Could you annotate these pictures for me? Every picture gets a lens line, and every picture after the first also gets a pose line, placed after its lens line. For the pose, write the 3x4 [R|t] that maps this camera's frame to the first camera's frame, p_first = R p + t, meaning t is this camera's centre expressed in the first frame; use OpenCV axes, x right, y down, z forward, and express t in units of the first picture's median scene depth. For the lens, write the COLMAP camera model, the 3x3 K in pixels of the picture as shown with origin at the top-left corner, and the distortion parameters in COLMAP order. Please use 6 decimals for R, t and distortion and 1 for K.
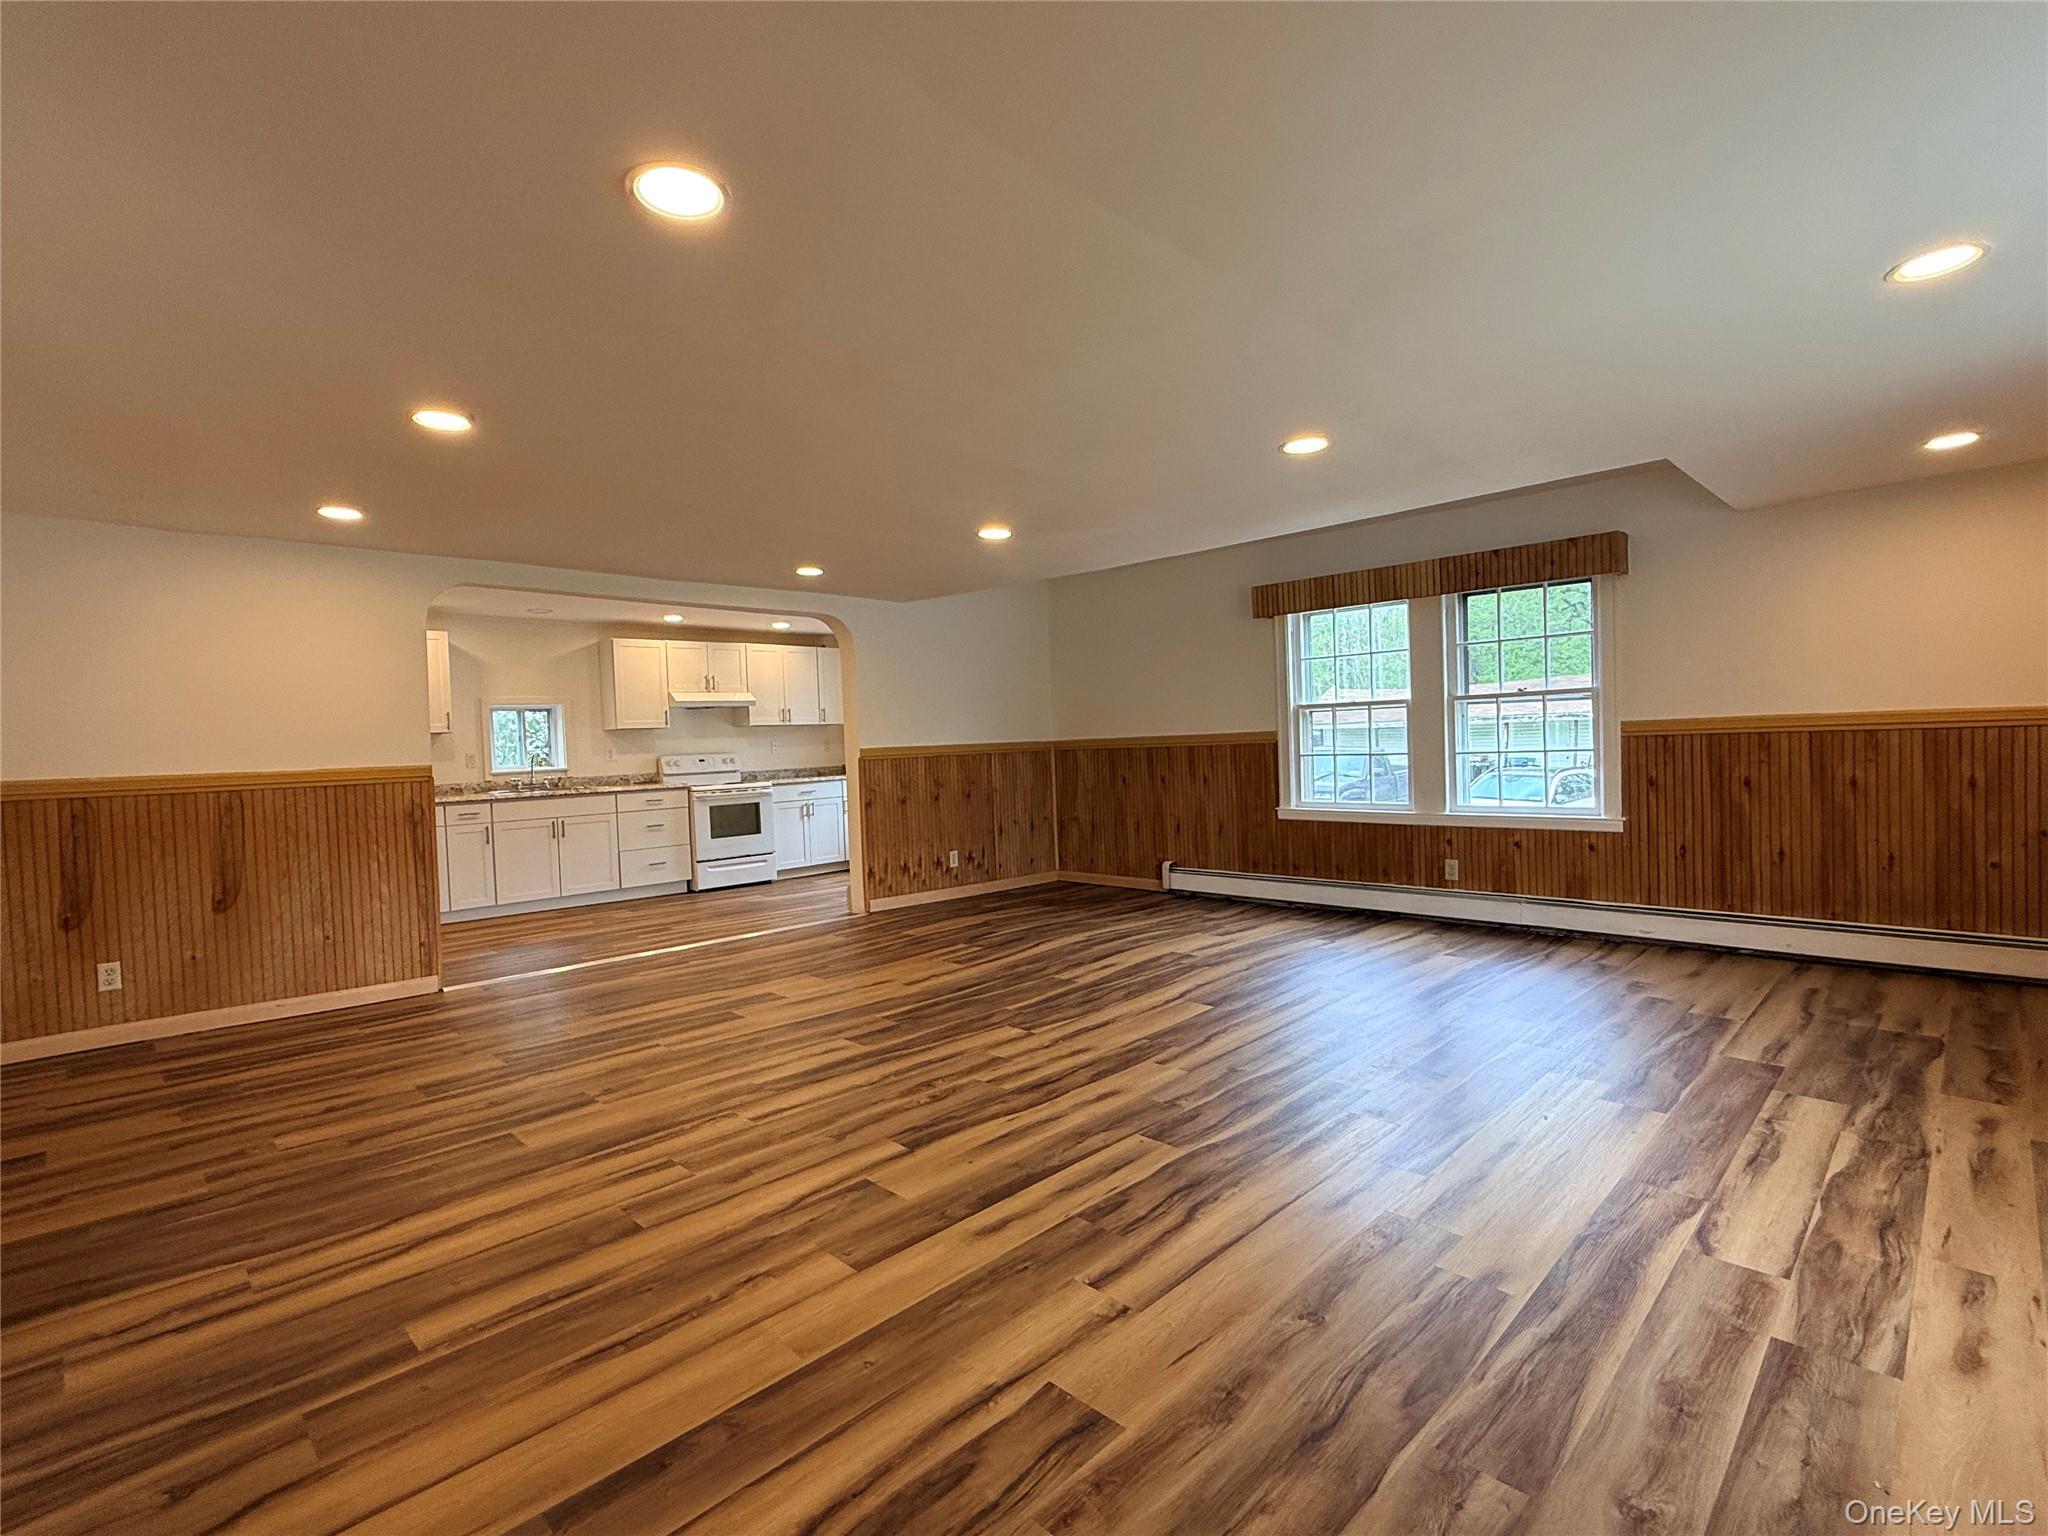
lens RADIAL K [[948.3, 0, 1020.2], [0, 948.3, 760.0], [0, 0, 1]] dist [-0.001306, 0.002873]
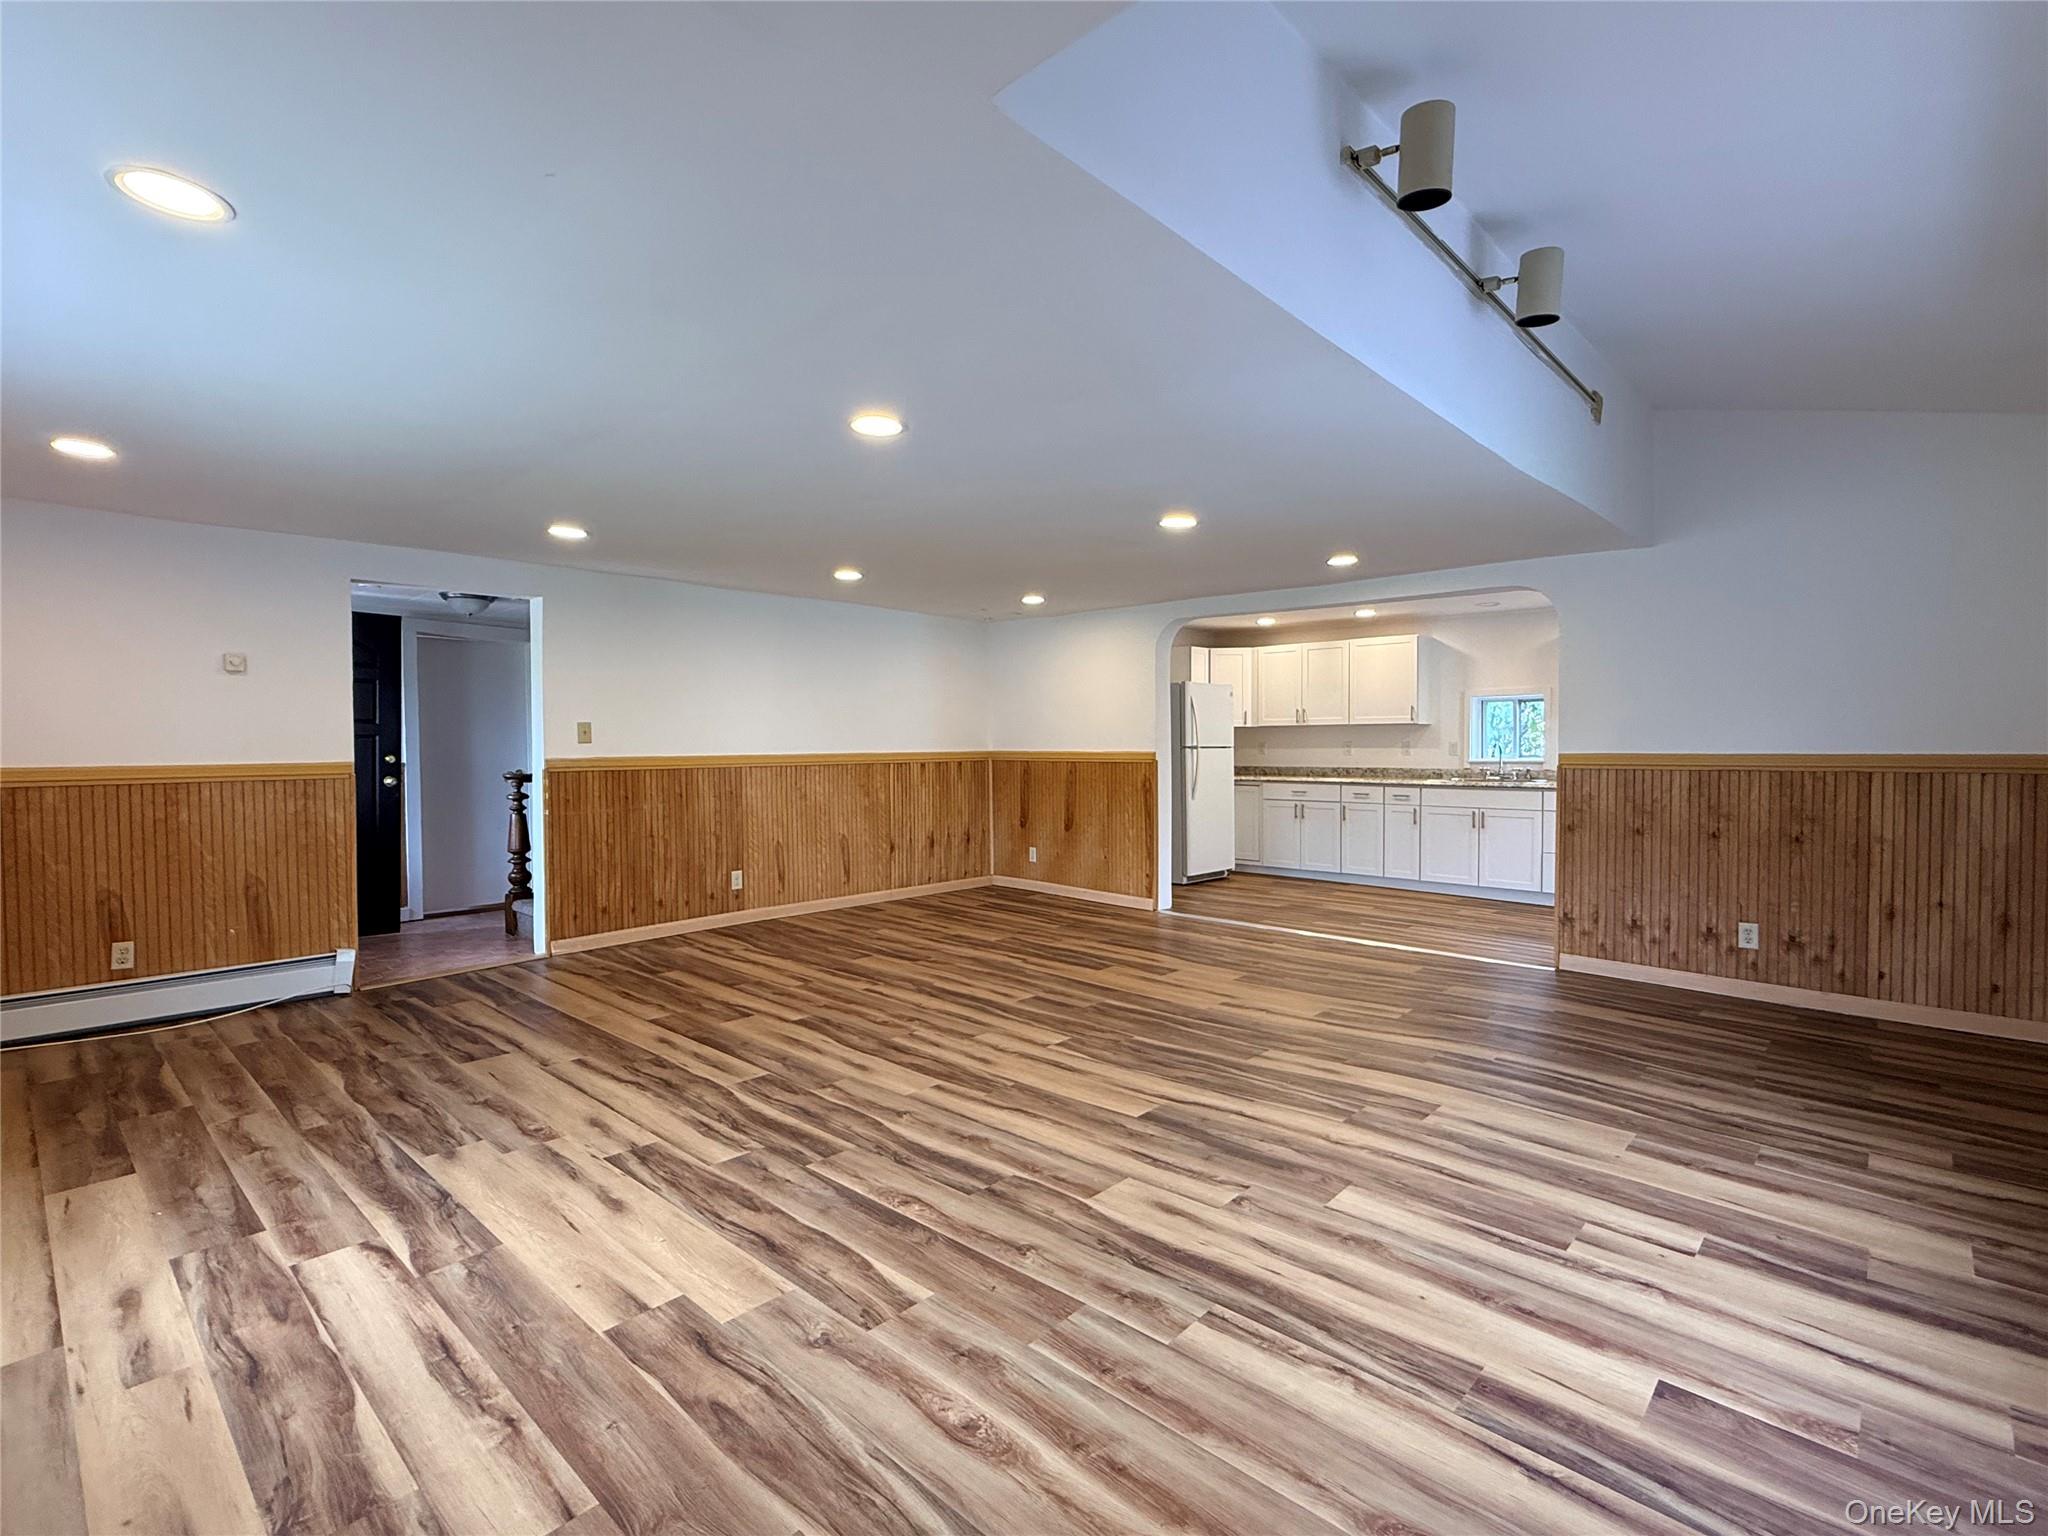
lens RADIAL K [[948.3, 0, 1032.7], [0, 948.3, 769.5], [0, 0, 1]] dist [-0.001306, 0.002873]
pose [[0.060528, 0.061781, -0.996253, 1.141214], [-0.022197, 0.997919, 0.060535, -0.073575], [0.997920, 0.018450, 0.061773, 1.054321]]
